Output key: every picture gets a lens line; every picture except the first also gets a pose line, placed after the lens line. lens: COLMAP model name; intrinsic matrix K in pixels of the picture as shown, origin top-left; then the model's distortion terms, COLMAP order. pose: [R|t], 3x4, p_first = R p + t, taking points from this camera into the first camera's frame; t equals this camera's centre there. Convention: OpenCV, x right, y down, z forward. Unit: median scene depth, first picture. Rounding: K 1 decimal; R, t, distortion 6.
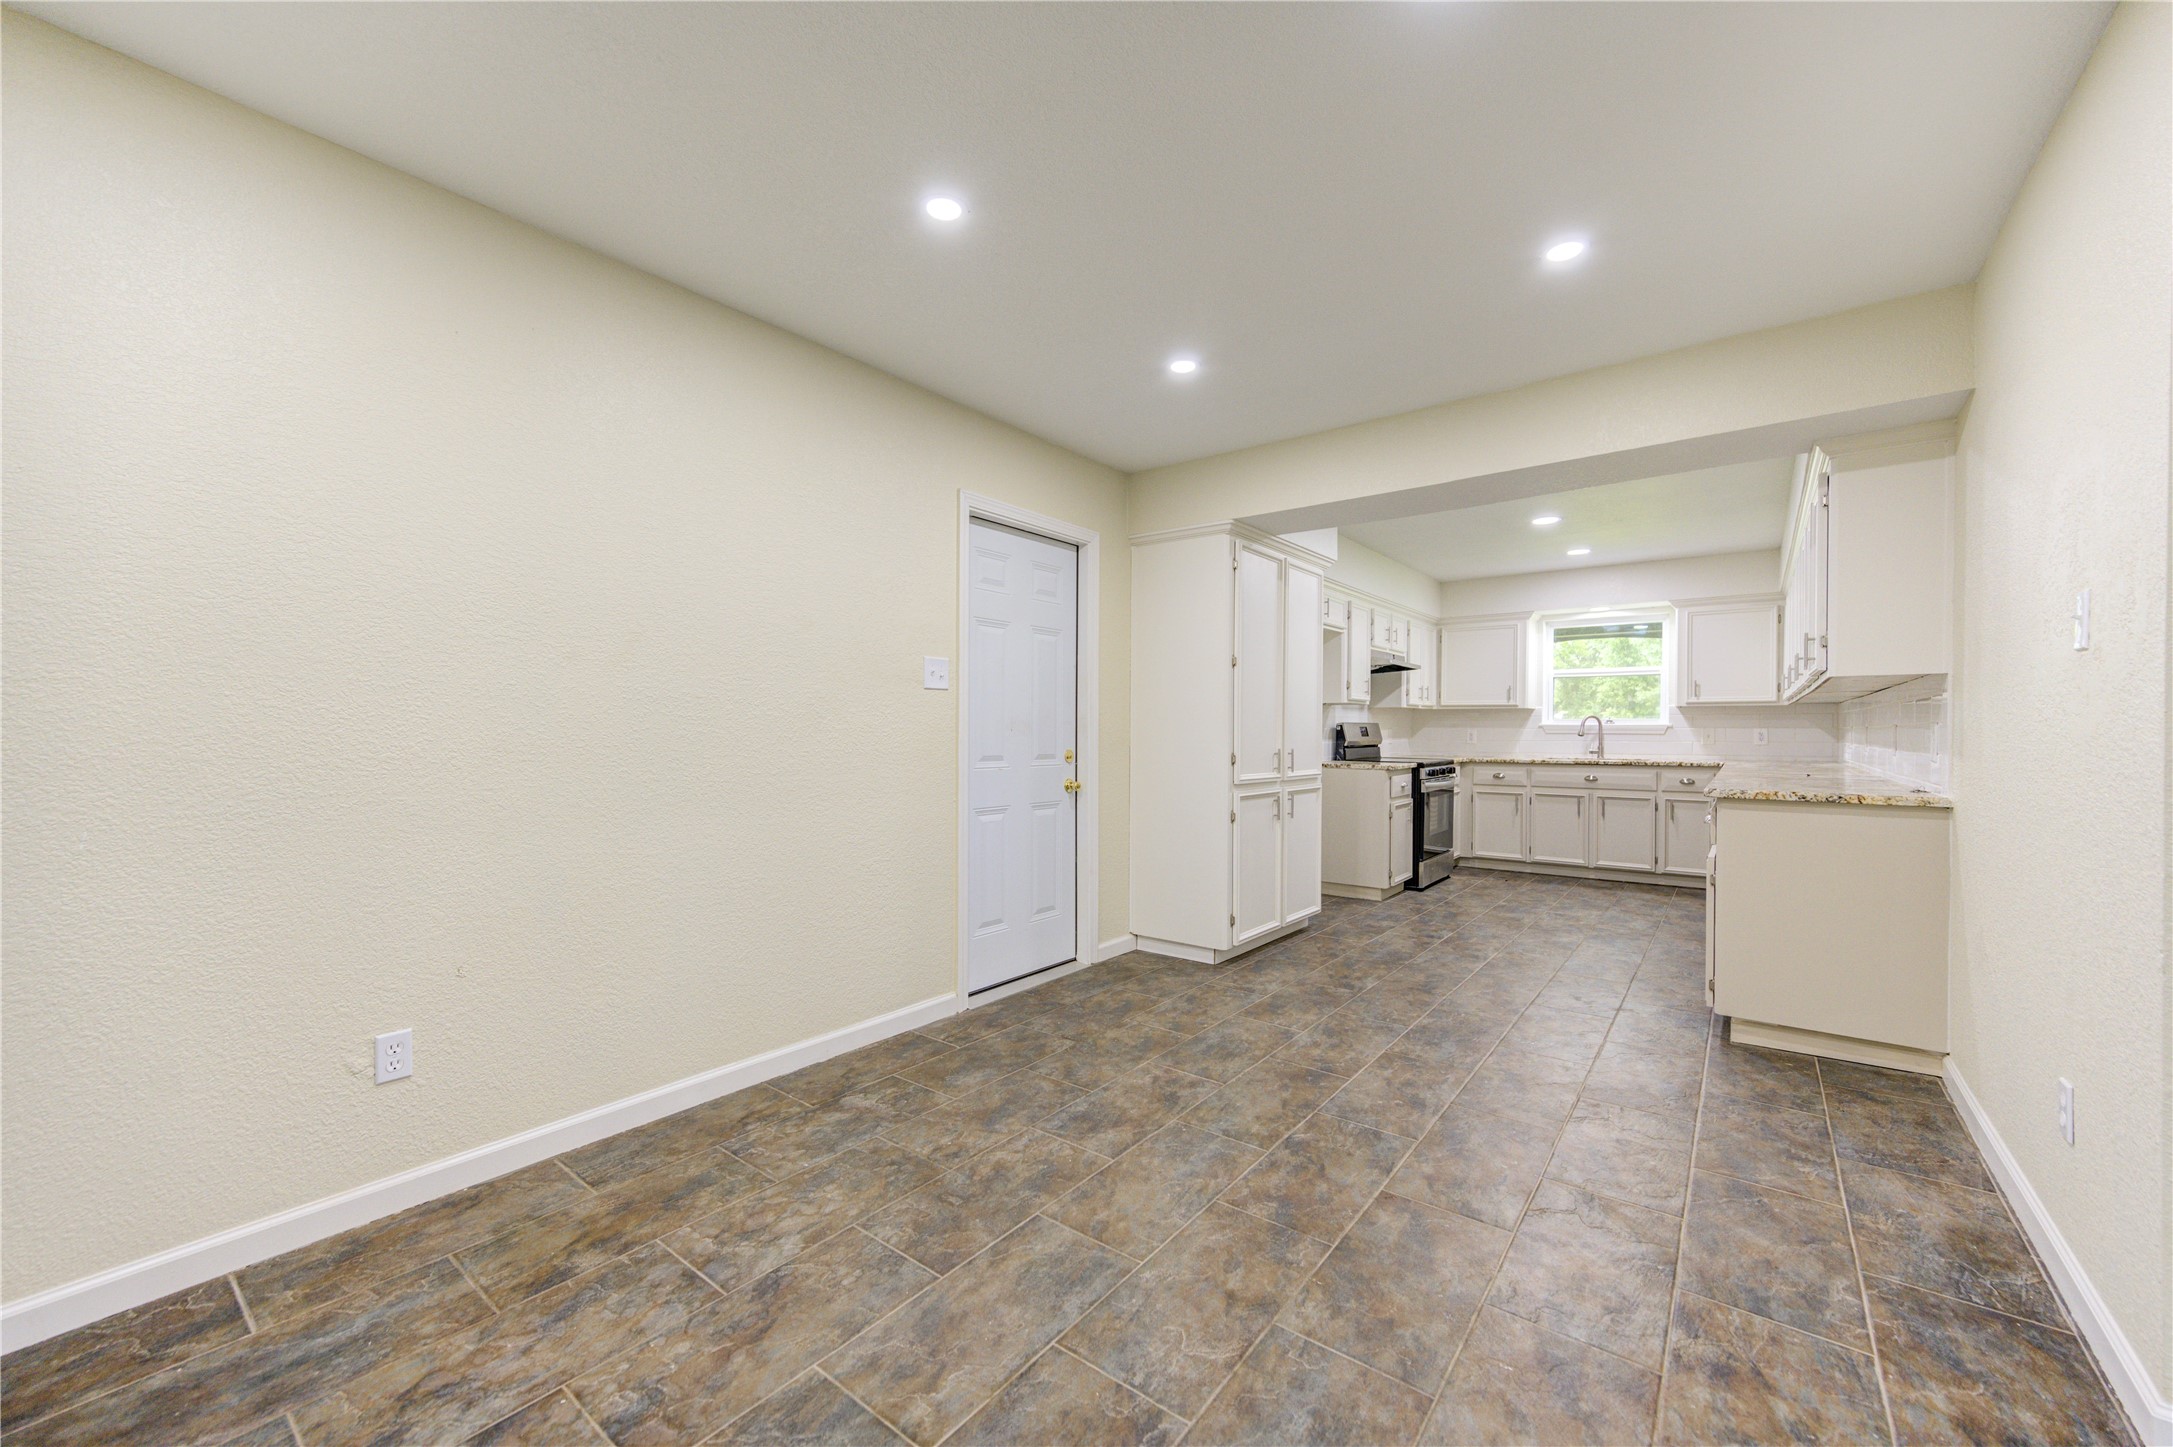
lens RADIAL K [[853.0, 0, 1089.3], [0, 853.0, 735.4], [0, 0, 1]] dist [0.005986, -0.000423]
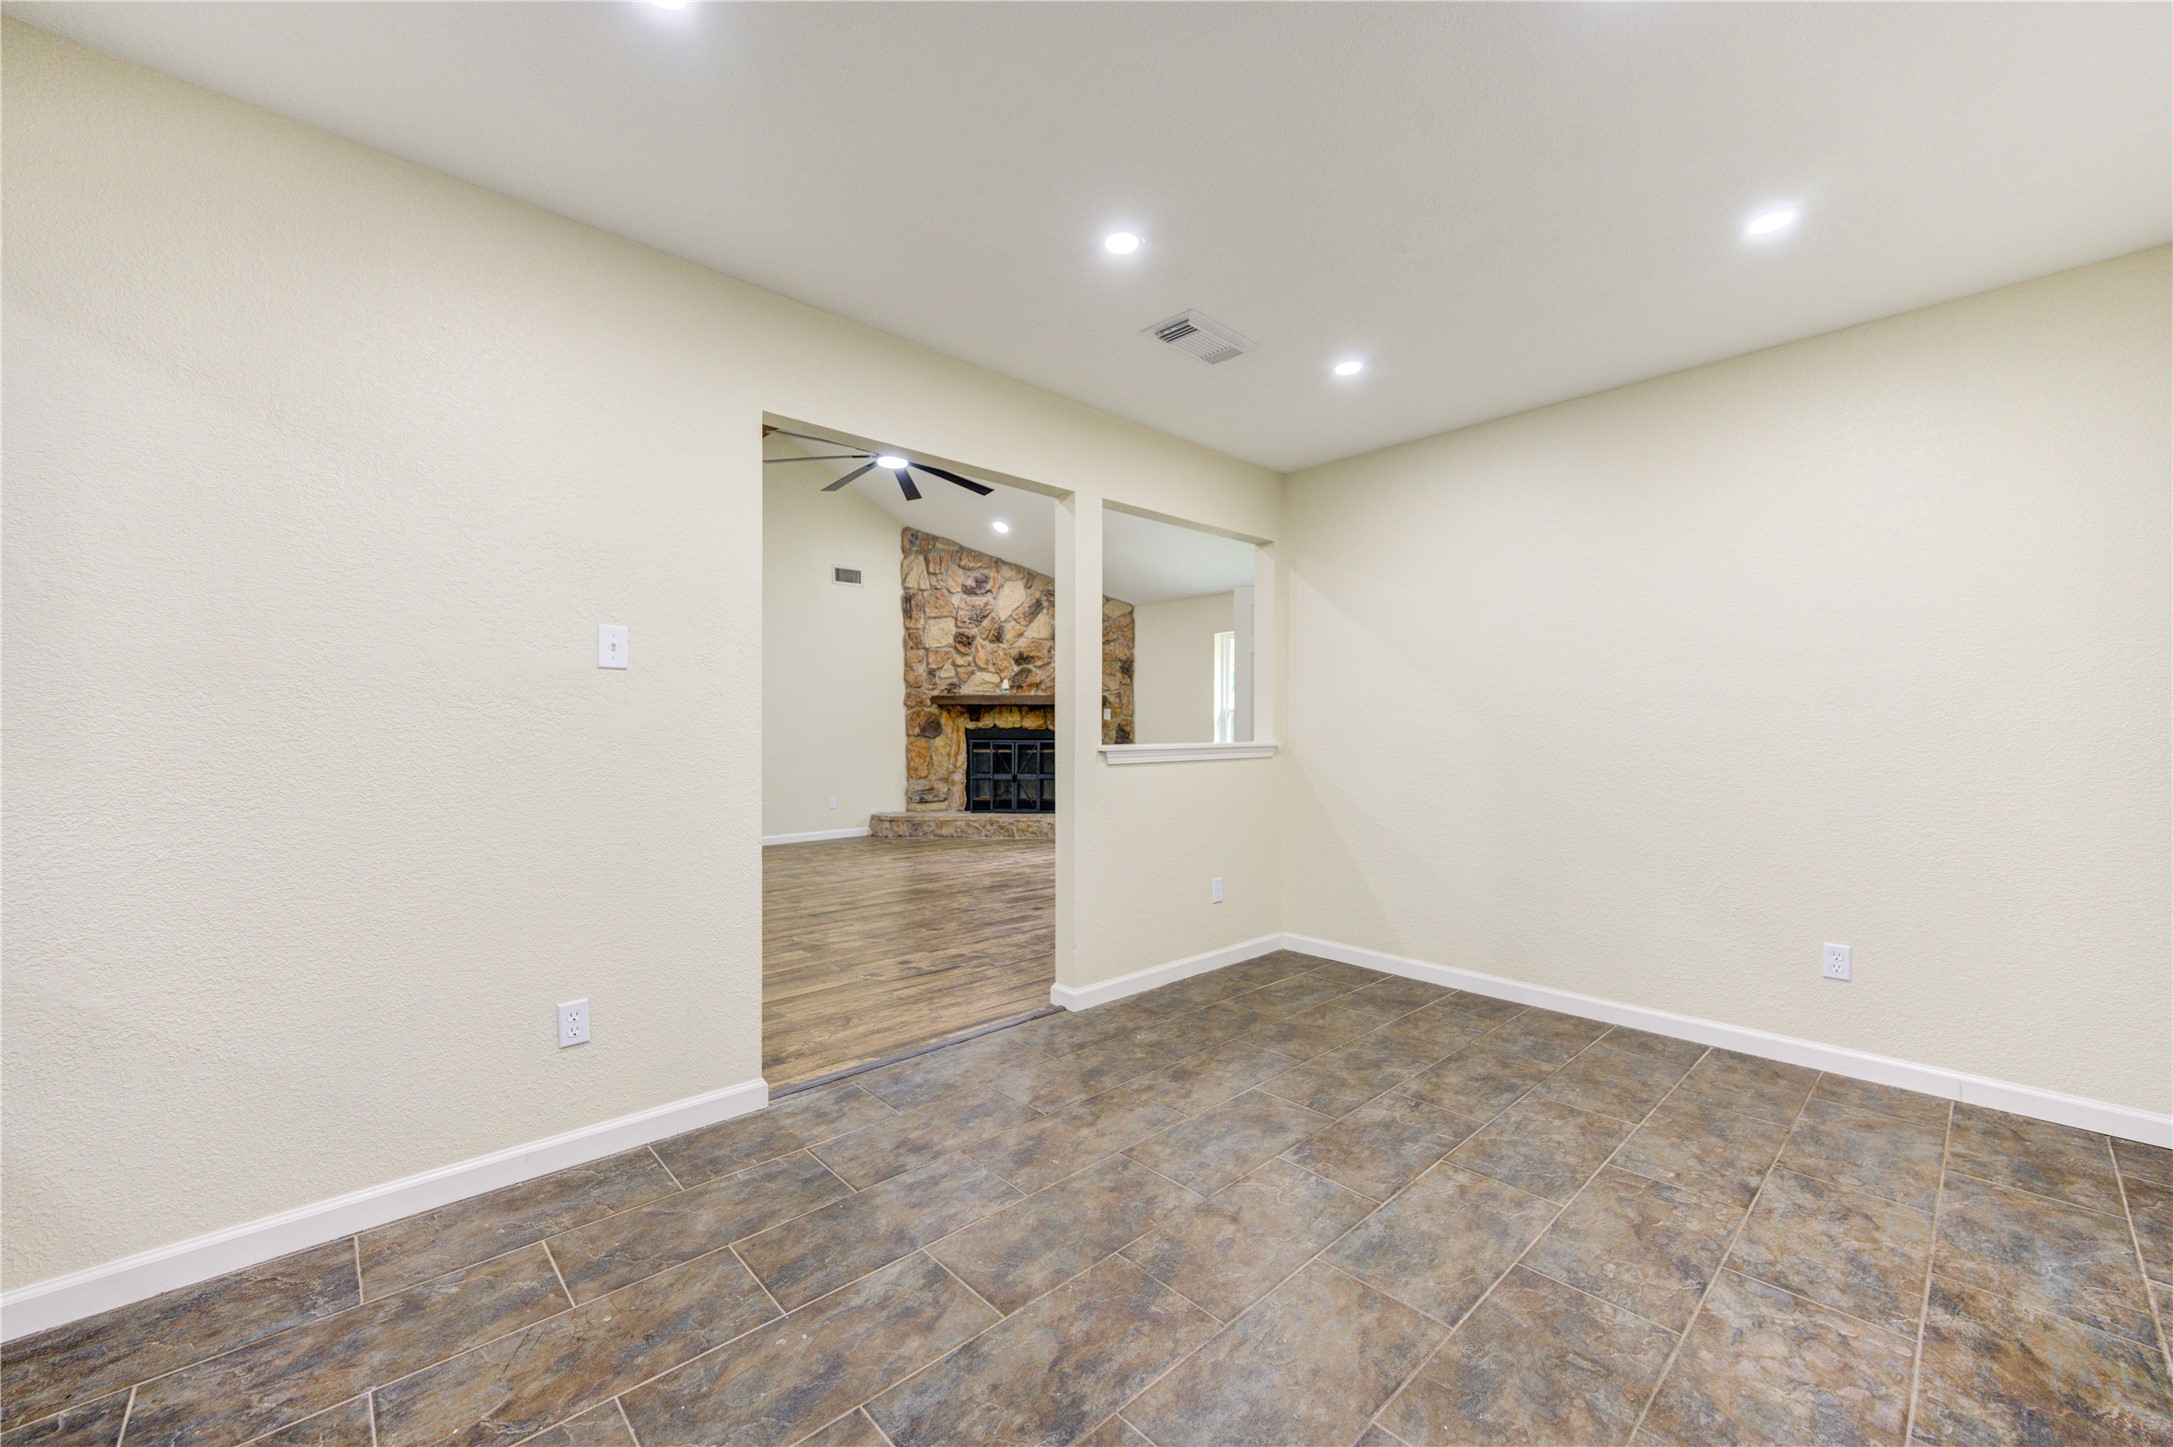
lens RADIAL K [[853.0, 0, 1089.3], [0, 853.0, 735.4], [0, 0, 1]] dist [0.005986, -0.000423]
pose [[-0.987188, -0.003332, 0.159527, 0.054479], [-0.000514, 0.999843, 0.017708, -0.005258], [-0.159561, 0.017399, -0.987035, 0.664248]]
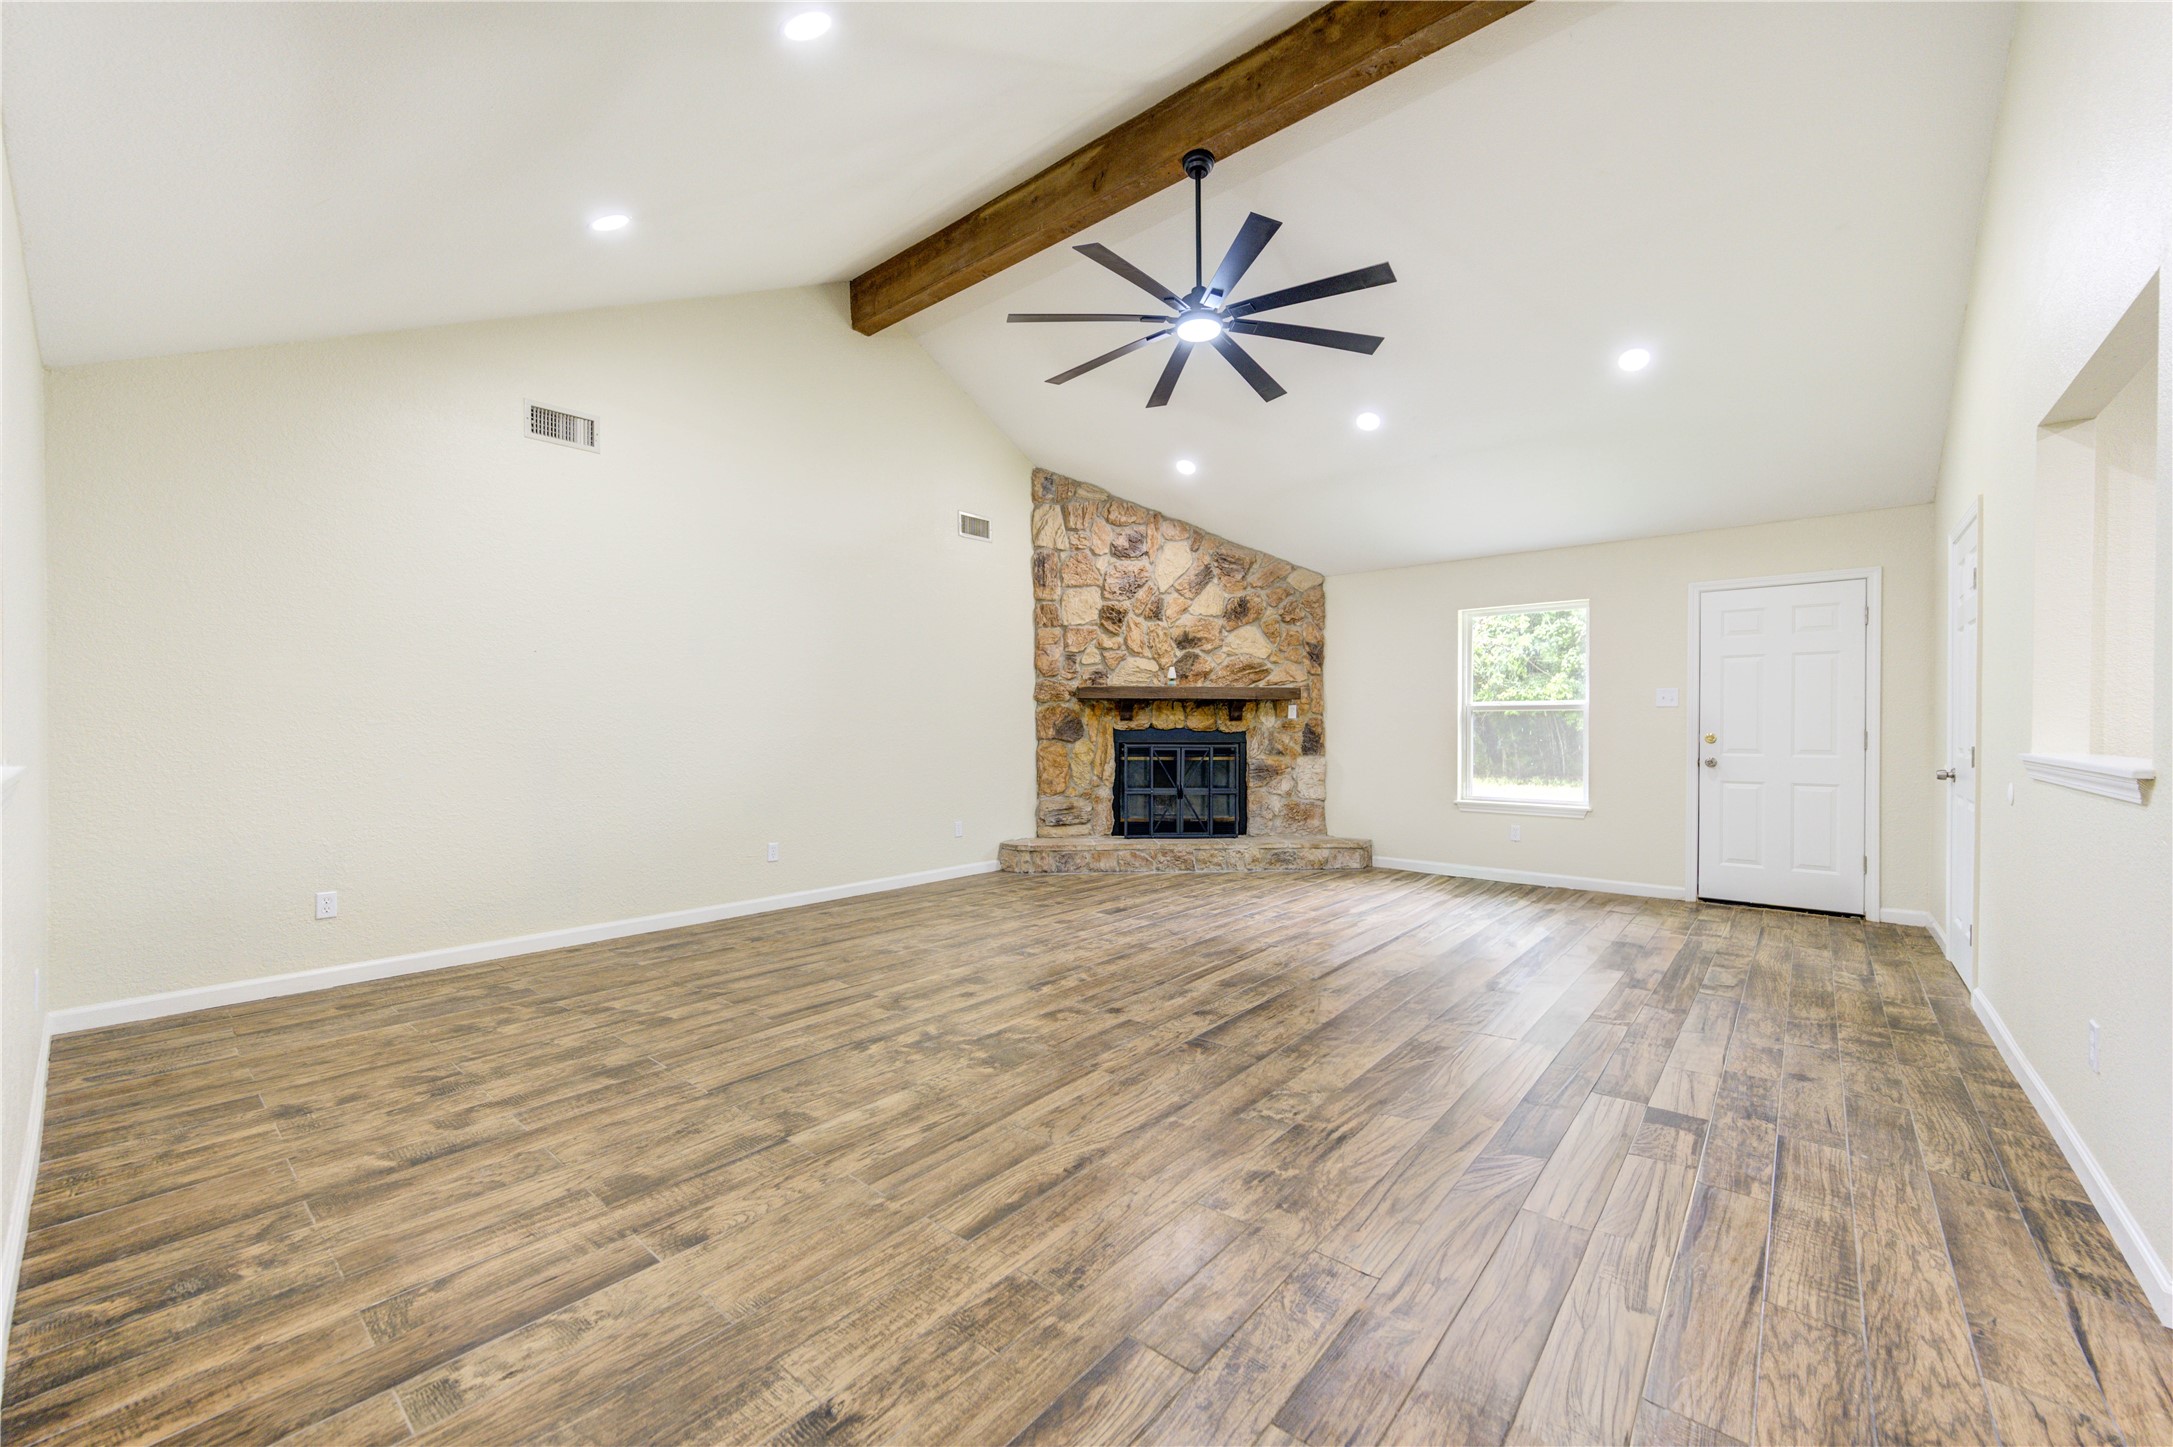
lens RADIAL K [[853.0, 0, 1089.3], [0, 853.0, 735.4], [0, 0, 1]] dist [0.005986, -0.000423]
pose [[-0.999132, -0.002648, 0.041567, 0.538779], [-0.001928, 0.999848, 0.017349, -0.002903], [-0.041607, 0.017254, -0.998985, 0.356458]]
